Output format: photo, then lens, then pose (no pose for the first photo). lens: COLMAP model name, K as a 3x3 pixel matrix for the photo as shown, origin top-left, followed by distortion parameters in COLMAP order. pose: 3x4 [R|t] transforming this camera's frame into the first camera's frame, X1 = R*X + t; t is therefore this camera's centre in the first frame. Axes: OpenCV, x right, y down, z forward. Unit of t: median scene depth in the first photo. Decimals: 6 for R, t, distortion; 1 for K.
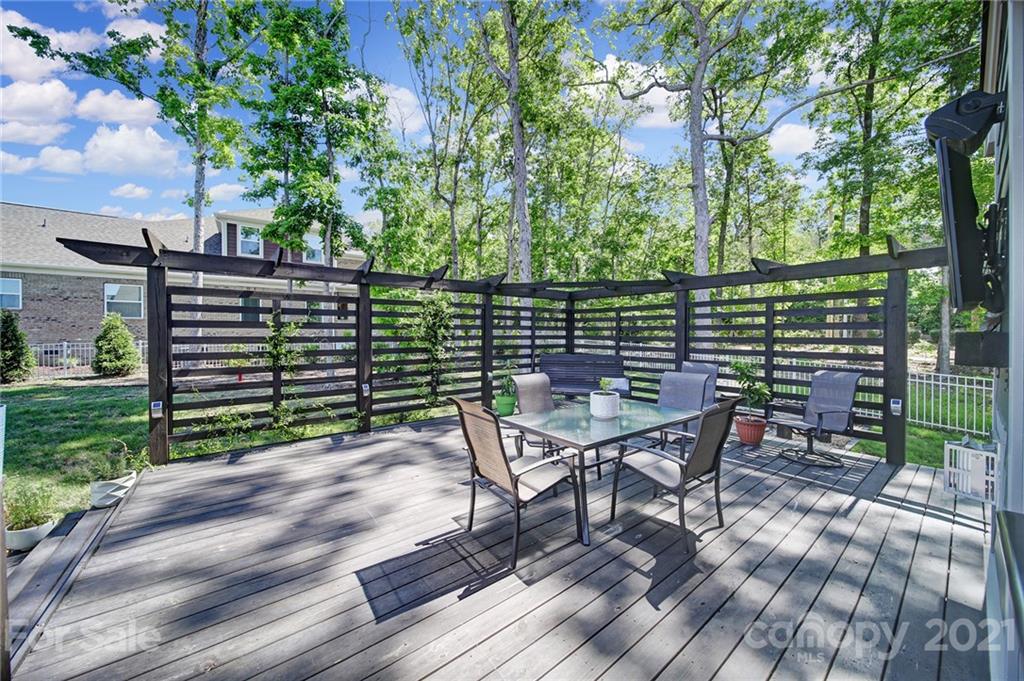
lens RADIAL K [[356.7, 0, 514.3], [0, 356.7, 335.0], [0, 0, 1]] dist [-0.002774, -0.000782]
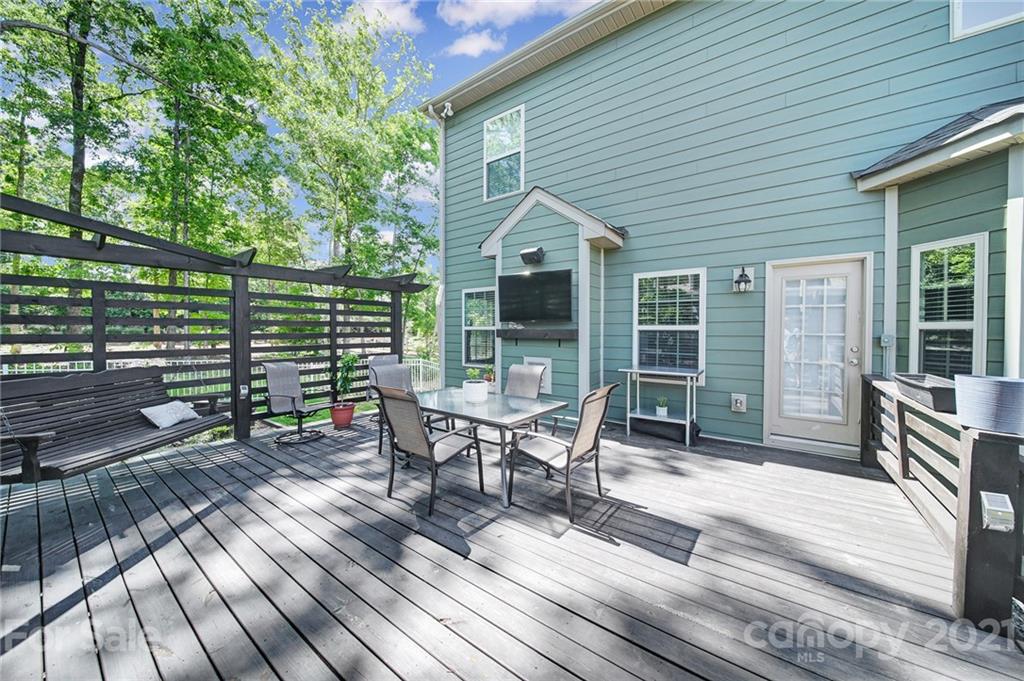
lens RADIAL K [[356.7, 0, 512.4], [0, 356.7, 336.9], [0, 0, 1]] dist [-0.002774, -0.000782]
pose [[-0.273447, -0.018636, 0.961707, -1.116607], [0.006953, 0.999748, 0.021350, -0.001996], [-0.961862, 0.012525, -0.273248, 1.533344]]
